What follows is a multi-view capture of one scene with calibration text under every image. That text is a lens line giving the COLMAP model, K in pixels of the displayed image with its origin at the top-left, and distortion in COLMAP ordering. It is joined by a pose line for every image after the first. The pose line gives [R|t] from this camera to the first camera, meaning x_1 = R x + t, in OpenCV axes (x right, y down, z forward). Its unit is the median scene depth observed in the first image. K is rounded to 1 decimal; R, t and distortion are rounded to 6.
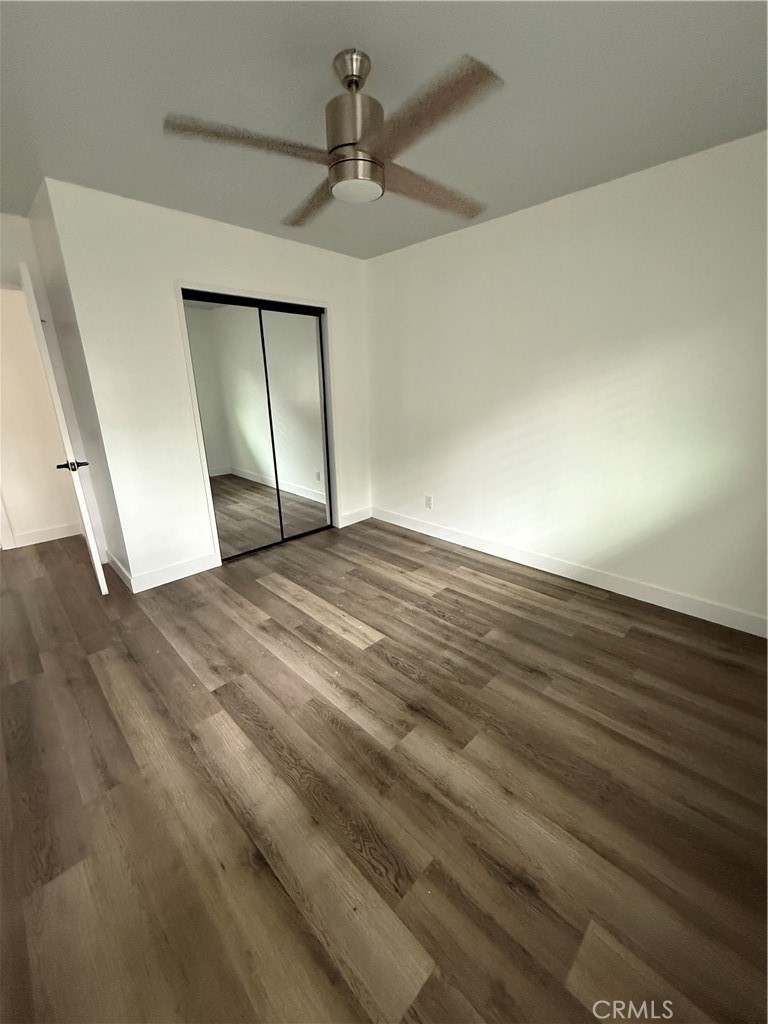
lens RADIAL K [[409.6, 0, 382.5], [0, 409.6, 513.4], [0, 0, 1]] dist [0.002183, 0.000761]
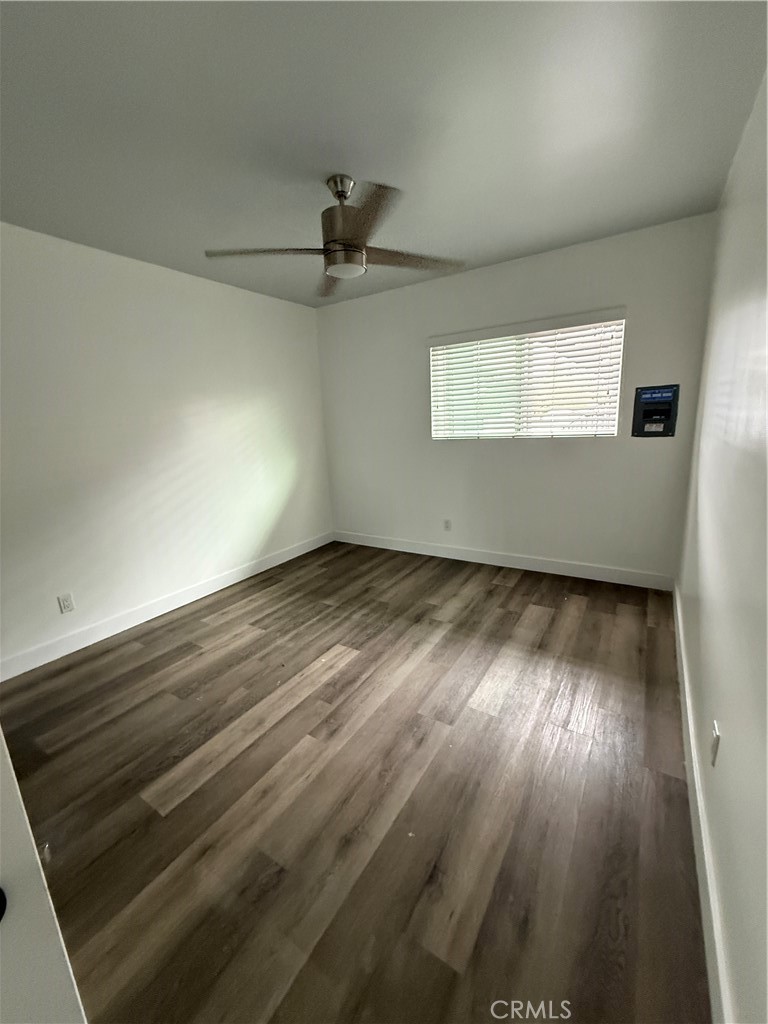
lens RADIAL K [[409.6, 0, 382.7], [0, 409.6, 511.1], [0, 0, 1]] dist [0.002183, 0.000761]
pose [[-0.215849, -0.192227, 0.957318, -0.921444], [0.342257, 0.903332, 0.258556, -0.241196], [-0.914478, 0.383458, -0.129193, 0.831923]]
